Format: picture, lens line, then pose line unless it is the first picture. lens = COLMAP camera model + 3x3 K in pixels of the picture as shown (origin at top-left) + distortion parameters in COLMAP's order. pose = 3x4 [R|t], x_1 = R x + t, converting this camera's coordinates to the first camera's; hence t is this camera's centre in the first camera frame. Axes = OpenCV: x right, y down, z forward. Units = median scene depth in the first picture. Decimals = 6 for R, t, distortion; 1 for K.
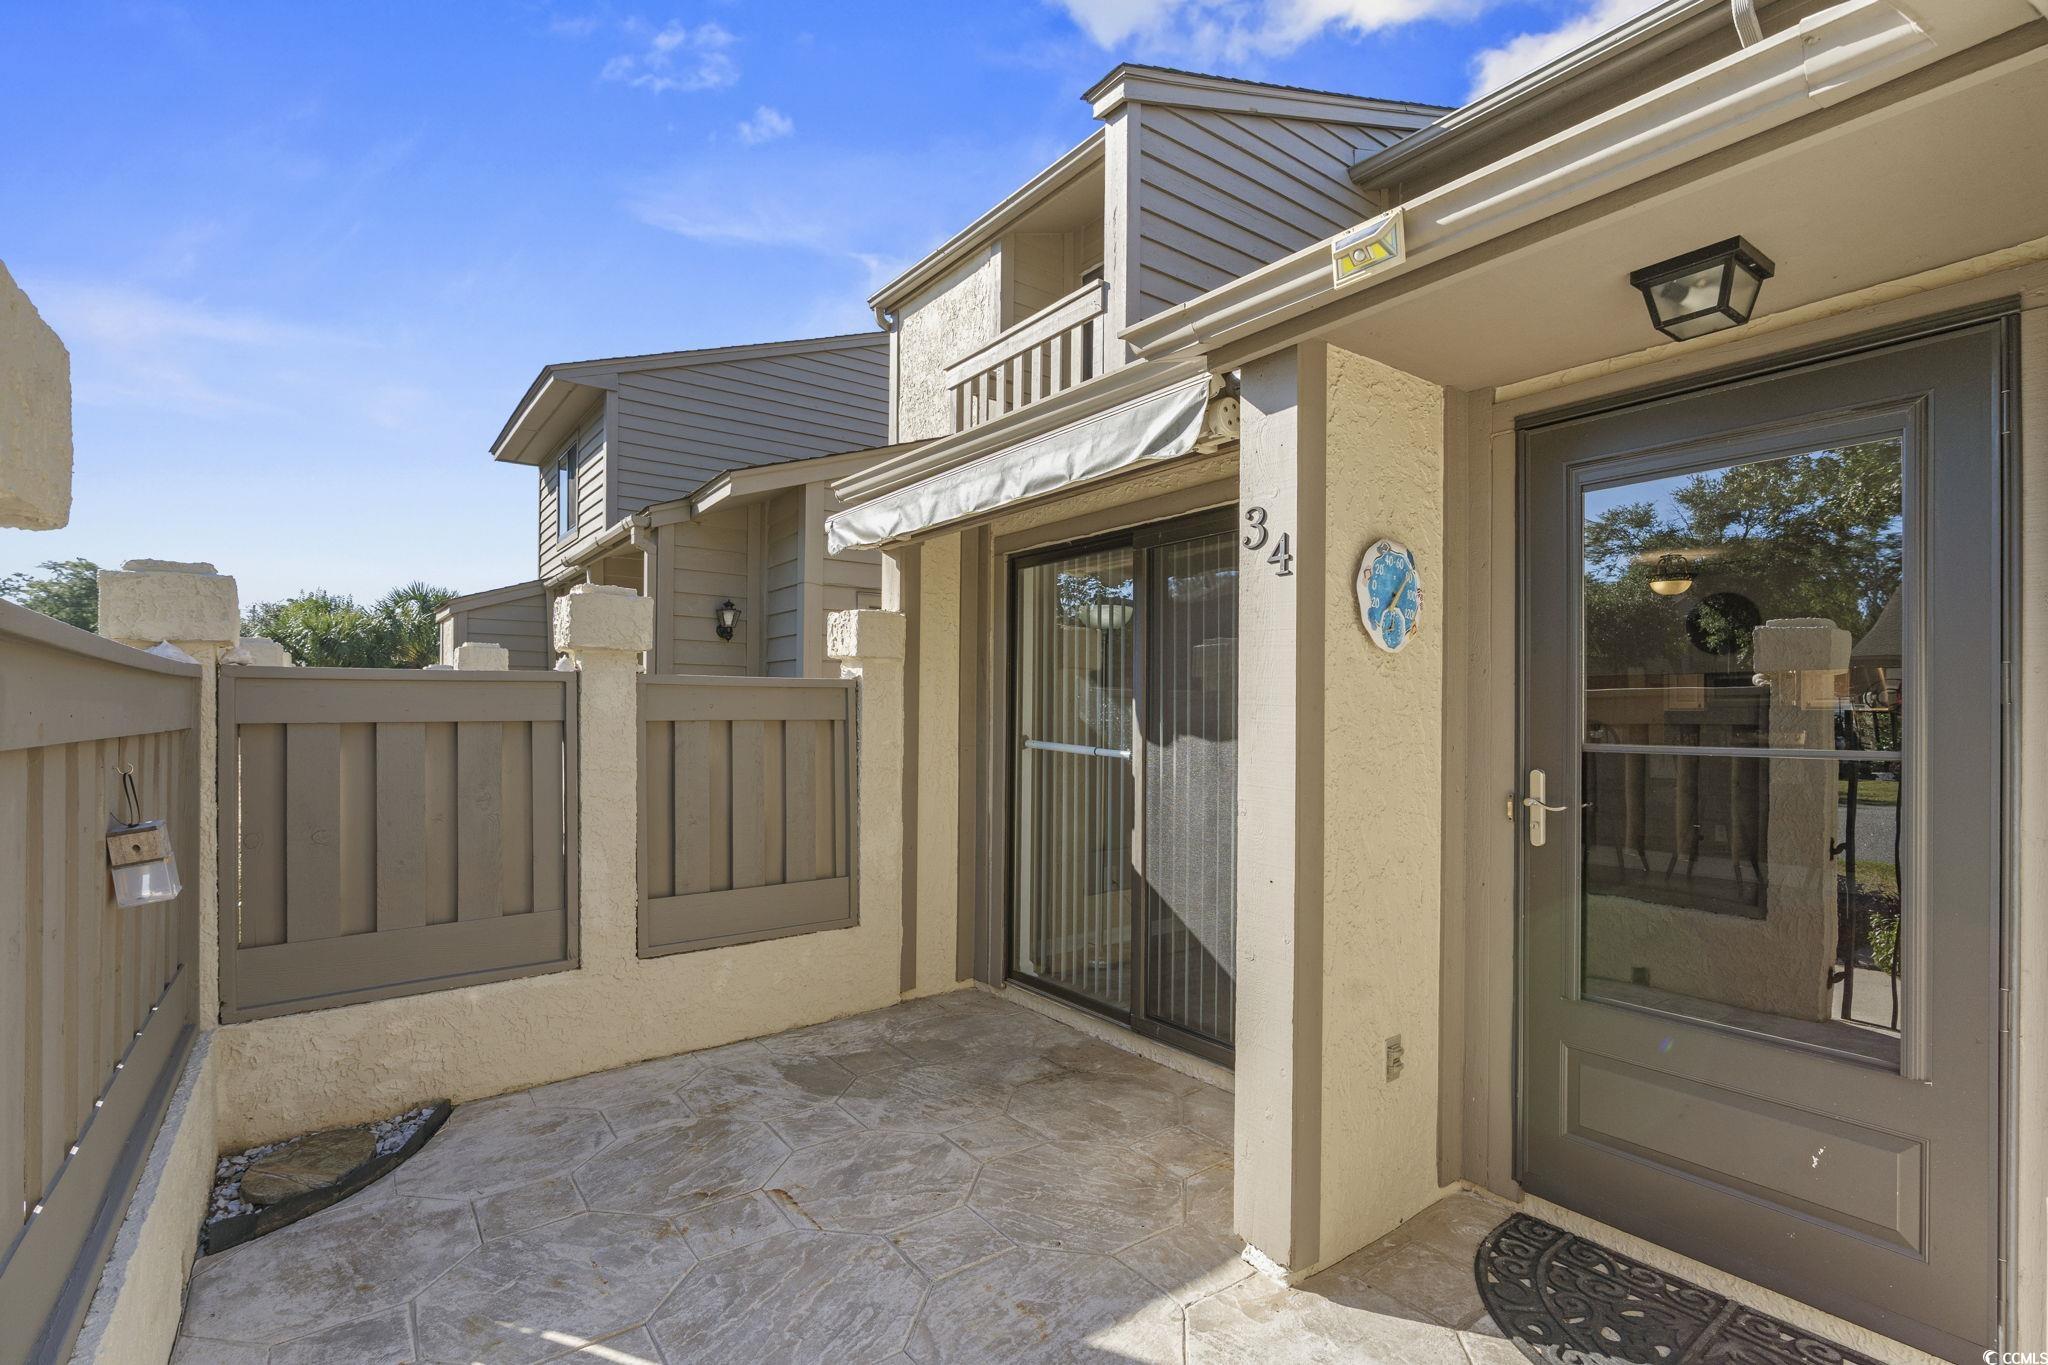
lens RADIAL K [[940.7, 0, 1046.1], [0, 940.7, 713.2], [0, 0, 1]] dist [0.000225, 0.000306]
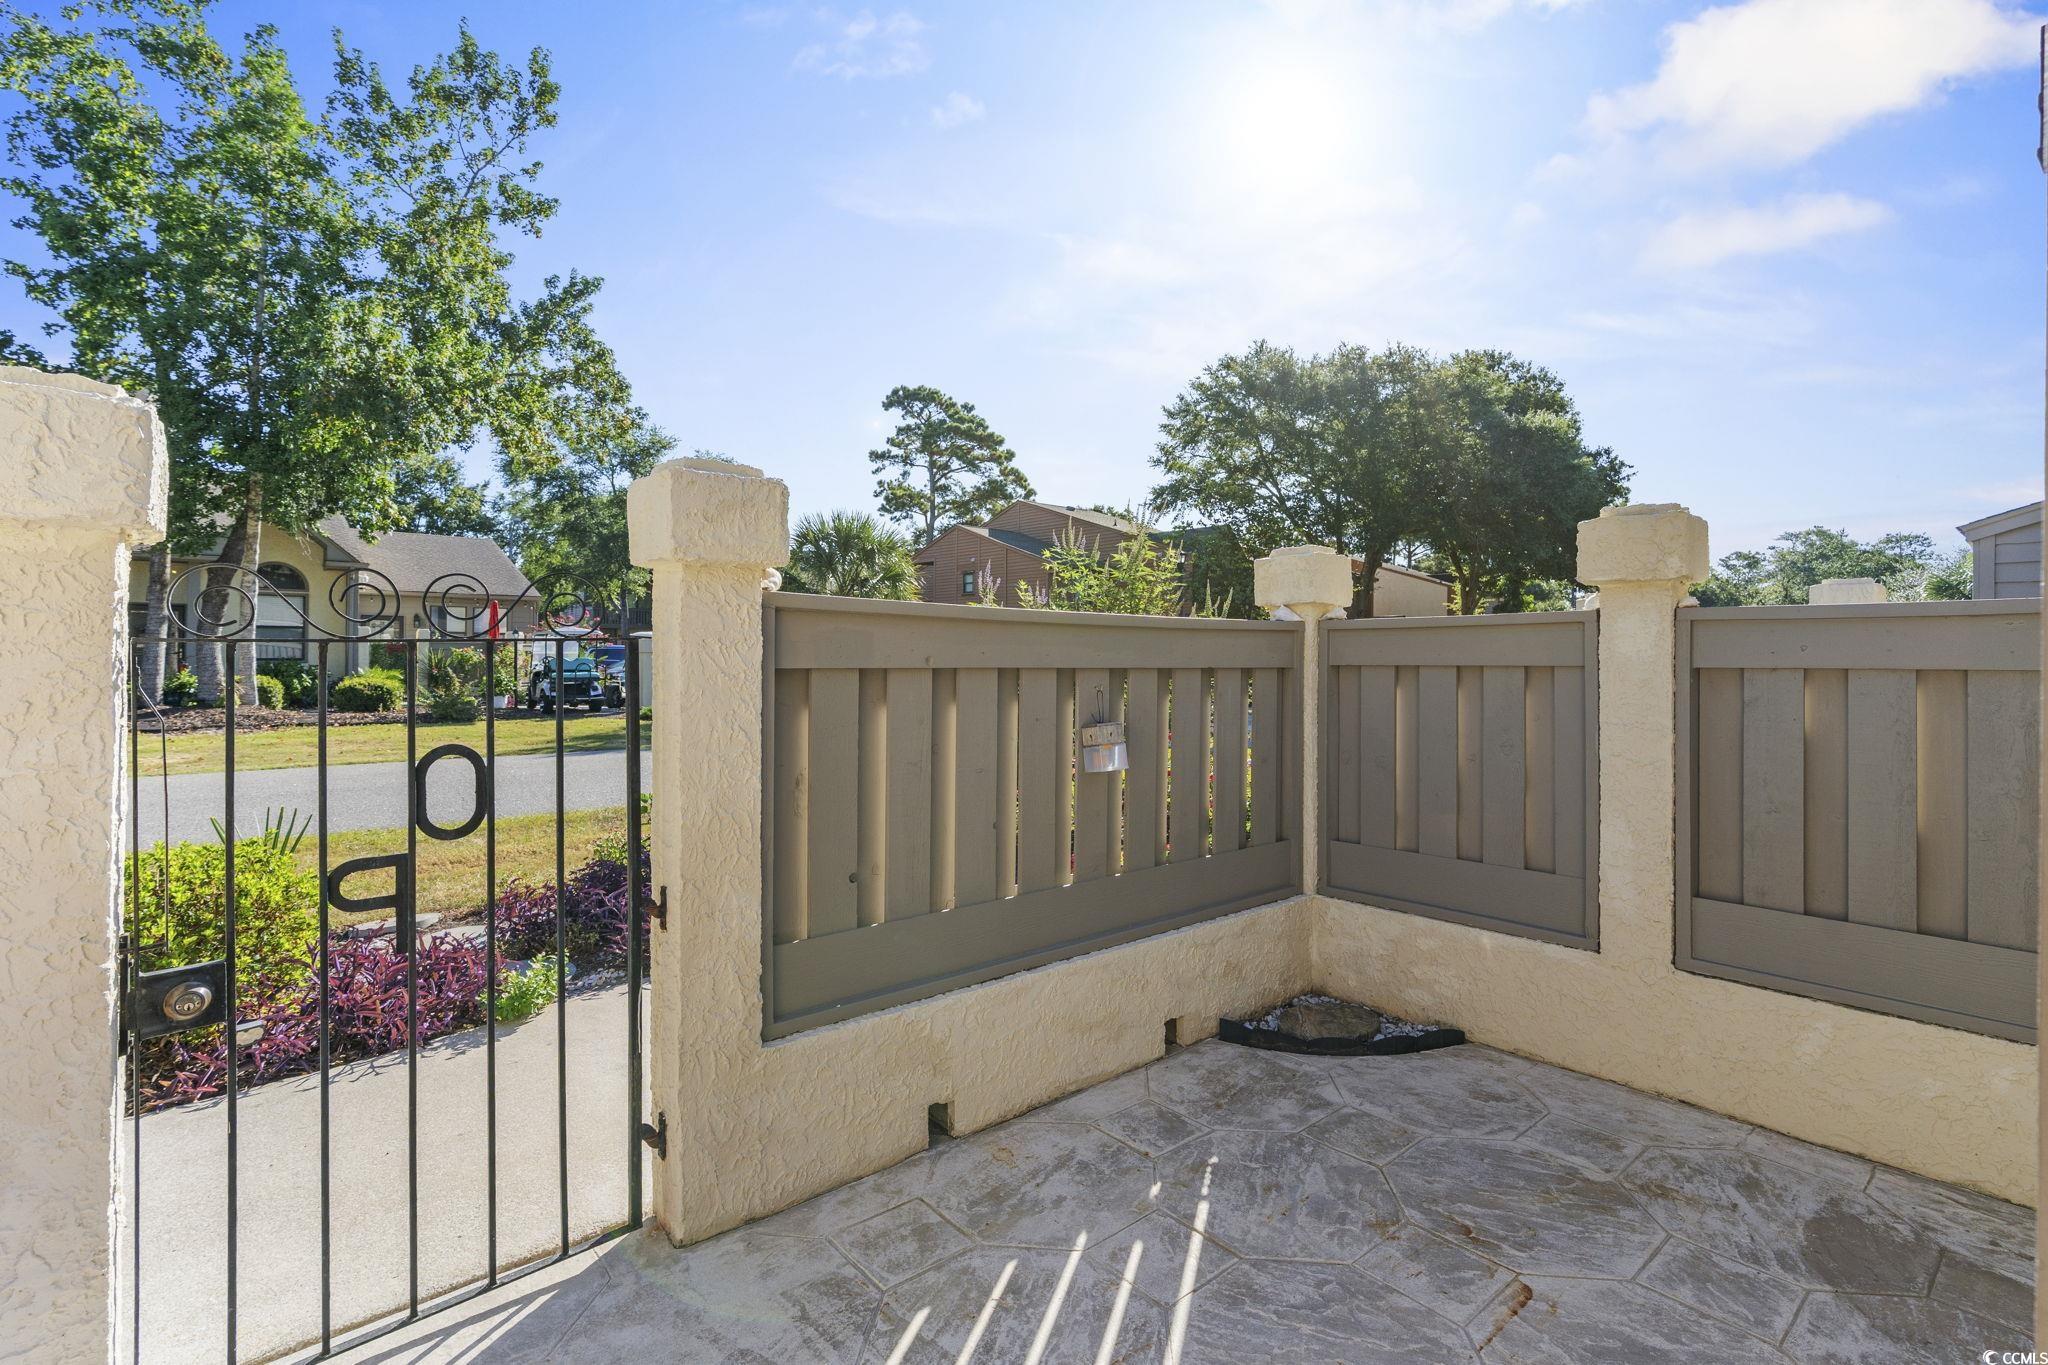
lens RADIAL K [[940.7, 0, 1026.7], [0, 940.7, 664.3], [0, 0, 1]] dist [0.000225, 0.000306]
pose [[0.051120, 0.002597, -0.998689, 0.378352], [-0.007985, 0.999966, 0.002192, 0.010167], [0.998661, 0.007863, 0.051139, 0.481206]]
